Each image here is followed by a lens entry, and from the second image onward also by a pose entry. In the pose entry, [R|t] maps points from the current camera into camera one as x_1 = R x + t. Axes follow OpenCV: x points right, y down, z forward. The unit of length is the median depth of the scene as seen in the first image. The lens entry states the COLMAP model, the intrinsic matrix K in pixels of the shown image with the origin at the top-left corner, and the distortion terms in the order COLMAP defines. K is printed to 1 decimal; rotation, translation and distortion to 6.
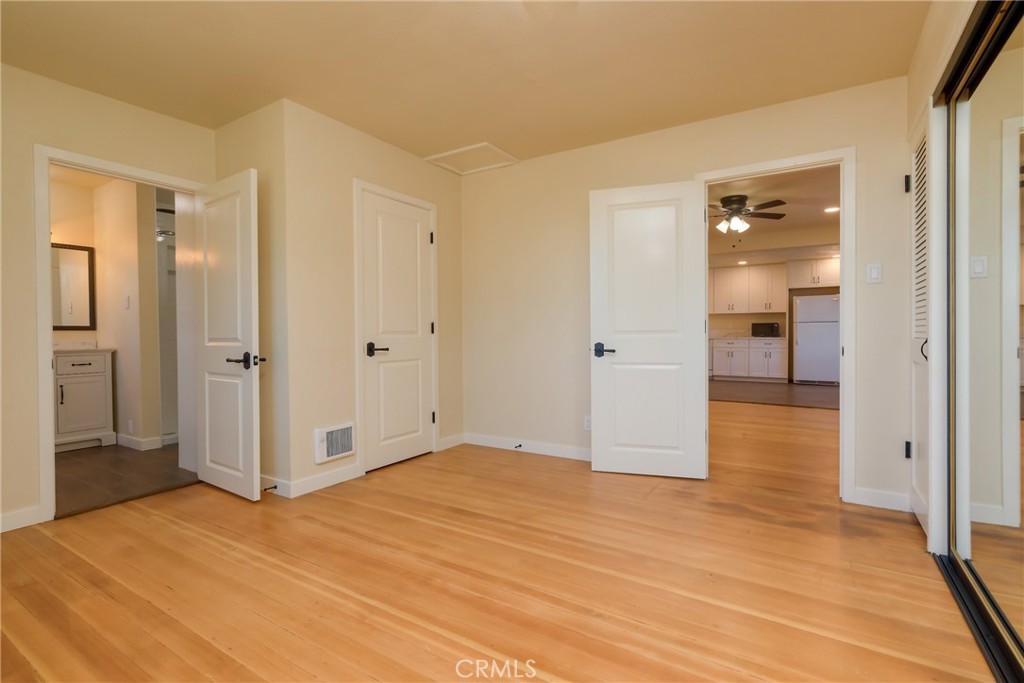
lens RADIAL K [[483.9, 0, 511.4], [0, 483.9, 338.8], [0, 0, 1]] dist [0.001015, 0.000889]
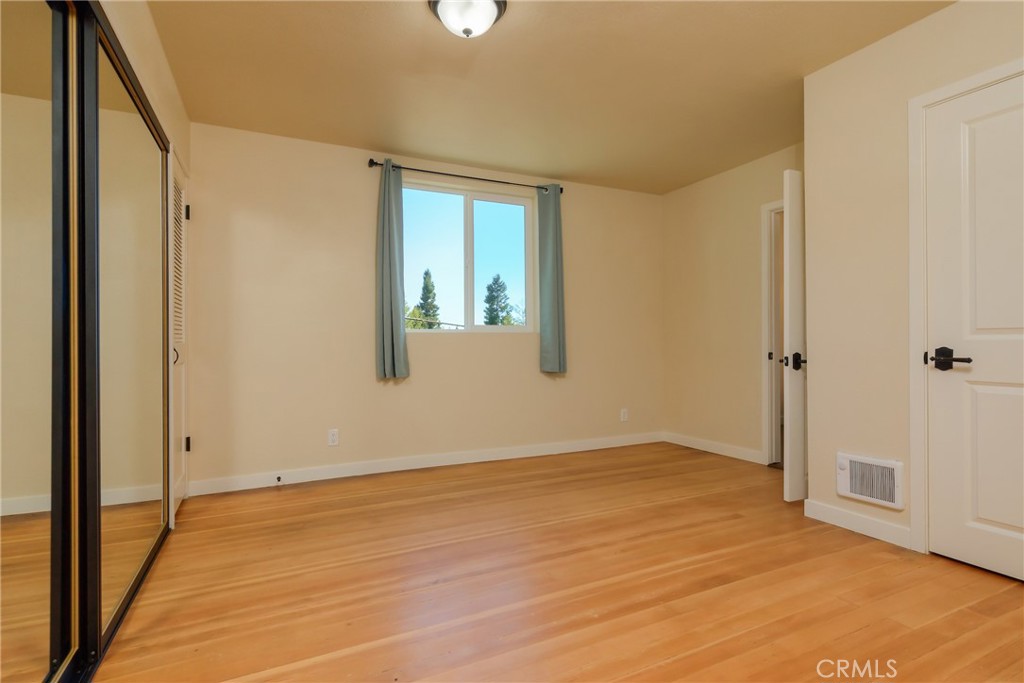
lens RADIAL K [[503.3, 0, 511.5], [0, 503.3, 335.9], [0, 0, 1]] dist [0.000865, -0.000391]
pose [[-0.521925, 0.001943, -0.852989, 0.755667], [-0.000428, 0.999997, 0.002540, -0.011840], [0.852991, 0.001690, -0.521923, 1.214876]]
